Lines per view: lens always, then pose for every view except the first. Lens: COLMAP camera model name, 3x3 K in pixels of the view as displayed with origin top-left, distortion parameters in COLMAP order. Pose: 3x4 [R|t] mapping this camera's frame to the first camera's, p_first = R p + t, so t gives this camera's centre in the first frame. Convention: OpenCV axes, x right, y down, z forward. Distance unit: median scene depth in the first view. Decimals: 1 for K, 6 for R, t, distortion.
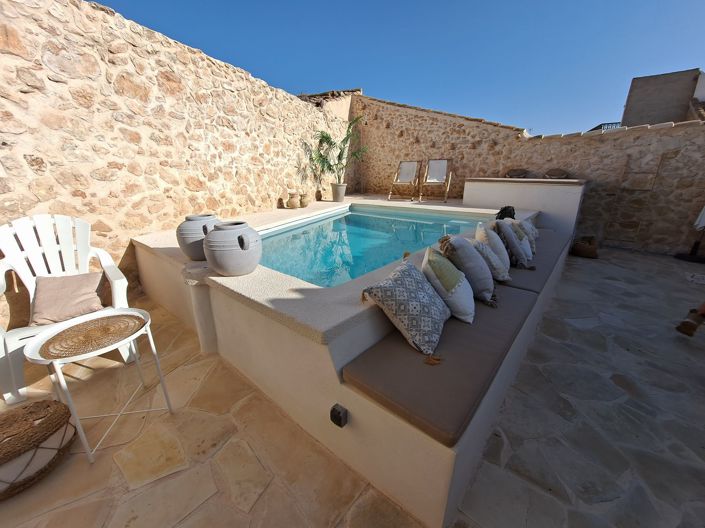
lens RADIAL K [[281.1, 0, 352.5], [0, 281.1, 264.0], [0, 0, 1]] dist [-0.018880, 0.000679]
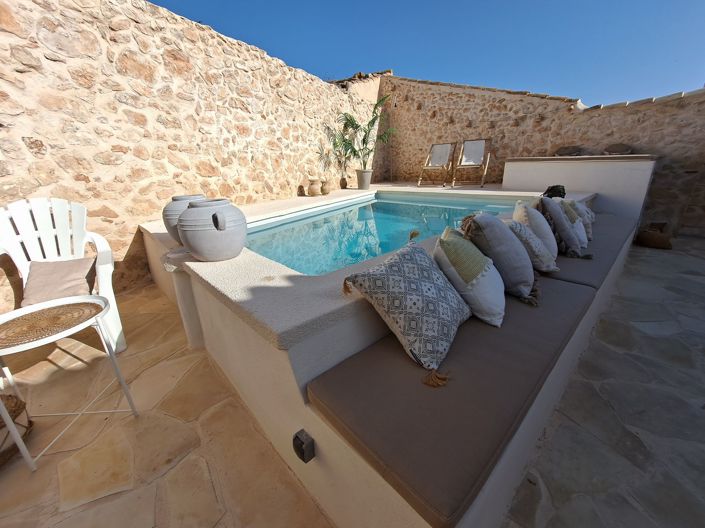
lens RADIAL K [[281.1, 0, 352.5], [0, 281.1, 264.0], [0, 0, 1]] dist [-0.018880, 0.000679]
pose [[0.992573, 0.009206, -0.121303, 0.069116], [-0.006291, 0.999683, 0.024393, 0.016997], [0.121489, -0.023448, 0.992316, 0.122012]]
